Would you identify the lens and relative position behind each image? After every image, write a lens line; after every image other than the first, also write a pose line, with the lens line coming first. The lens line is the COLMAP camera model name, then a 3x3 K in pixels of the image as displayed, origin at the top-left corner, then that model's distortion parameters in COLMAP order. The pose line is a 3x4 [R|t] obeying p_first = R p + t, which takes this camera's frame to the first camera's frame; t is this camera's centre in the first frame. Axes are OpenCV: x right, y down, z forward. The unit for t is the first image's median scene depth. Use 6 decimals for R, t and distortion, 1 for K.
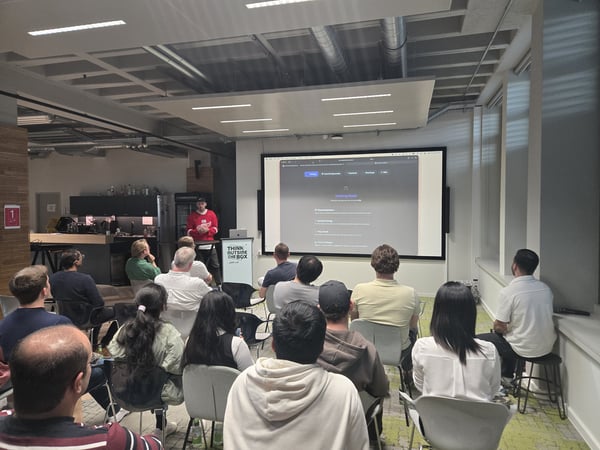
lens RADIAL K [[402.6, 0, 304.0], [0, 402.6, 218.6], [0, 0, 1]] dist [0.041343, -0.004333]
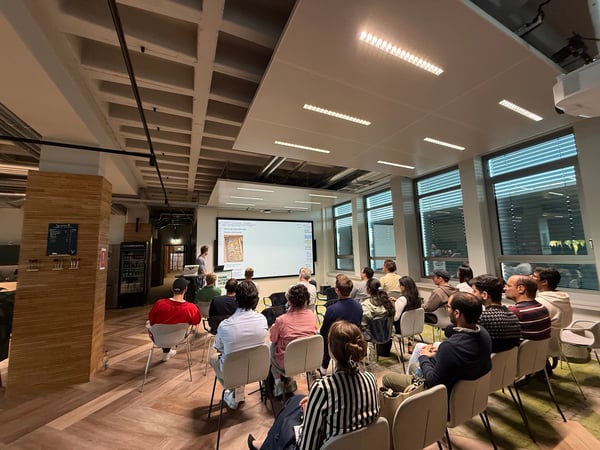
lens RADIAL K [[238.7, 0, 299.7], [0, 238.7, 224.7], [0, 0, 1]] dist [0.002929, -0.000037]
pose [[0.762633, 0.054605, 0.644522, -0.539649], [0.044488, 0.989643, -0.136484, 0.012001], [-0.645300, 0.132761, 0.752305, 0.105946]]
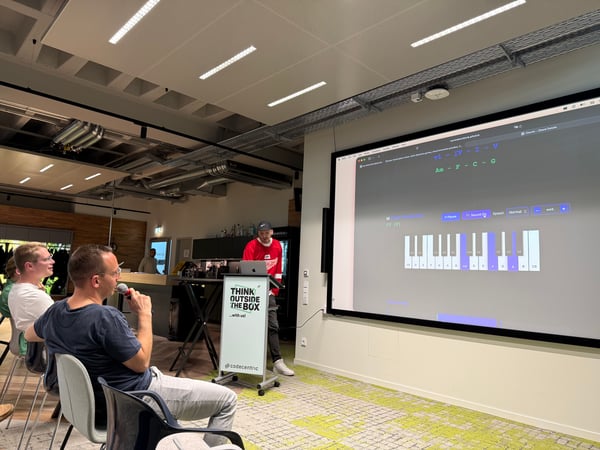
lens RADIAL K [[419.3, 0, 300.0], [0, 419.3, 225.0], [0, 0, 1]] dist [0.068653, -0.071109]
pose [[0.851464, -0.026676, -0.523734, 0.232930], [-0.057523, 0.987928, -0.143838, 0.061409], [0.521248, 0.152600, 0.839651, 0.505161]]
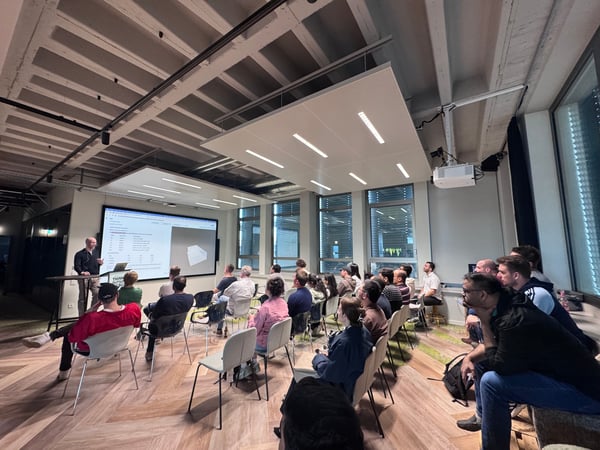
lens RADIAL K [[238.7, 0, 299.7], [0, 238.7, 224.7], [0, 0, 1]] dist [0.002929, -0.000037]
pose [[0.338984, 0.106194, 0.934779, -0.700957], [0.022770, 0.992392, -0.120996, 0.008871], [-0.940517, 0.062301, 0.333987, 0.194621]]
